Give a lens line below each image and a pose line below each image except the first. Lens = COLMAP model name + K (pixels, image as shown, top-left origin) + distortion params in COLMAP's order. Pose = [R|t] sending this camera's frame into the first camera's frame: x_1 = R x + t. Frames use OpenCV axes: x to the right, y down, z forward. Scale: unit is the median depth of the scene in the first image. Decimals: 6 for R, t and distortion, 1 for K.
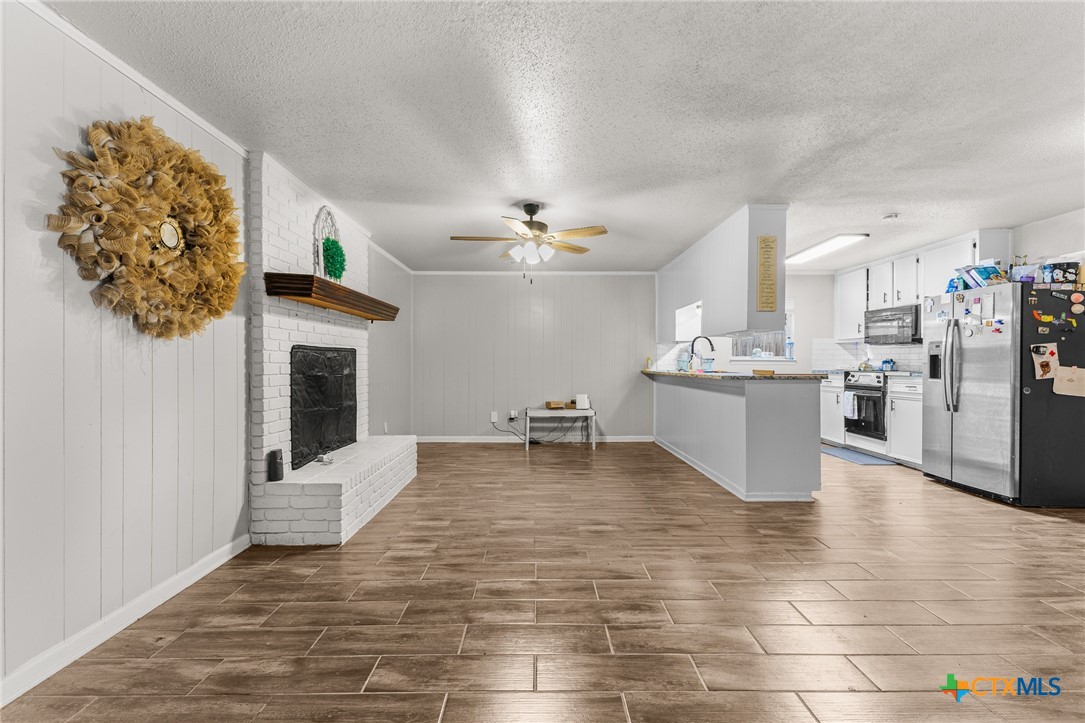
lens RADIAL K [[473.8, 0, 536.2], [0, 473.8, 361.7], [0, 0, 1]] dist [0.009949, -0.001737]
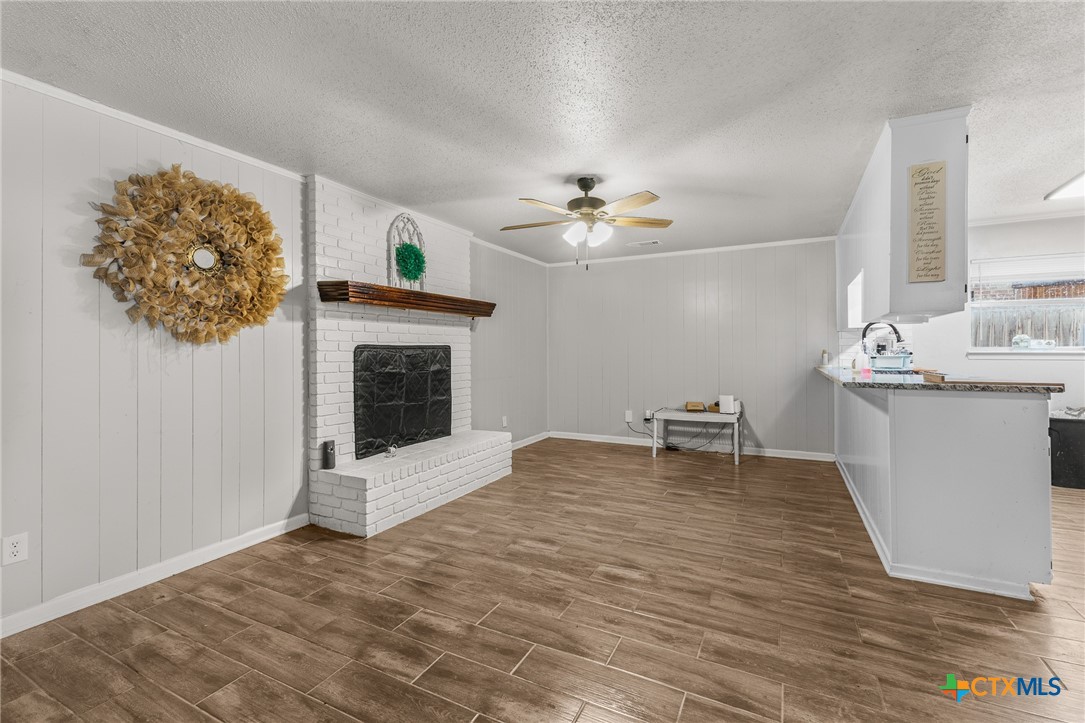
lens RADIAL K [[473.8, 0, 541.3], [0, 473.8, 348.7], [0, 0, 1]] dist [0.009949, -0.001737]
pose [[0.886307, -0.007201, -0.463042, 0.337148], [0.005575, 0.999973, -0.004880, -0.017669], [0.463065, 0.001744, 0.886323, 0.206742]]
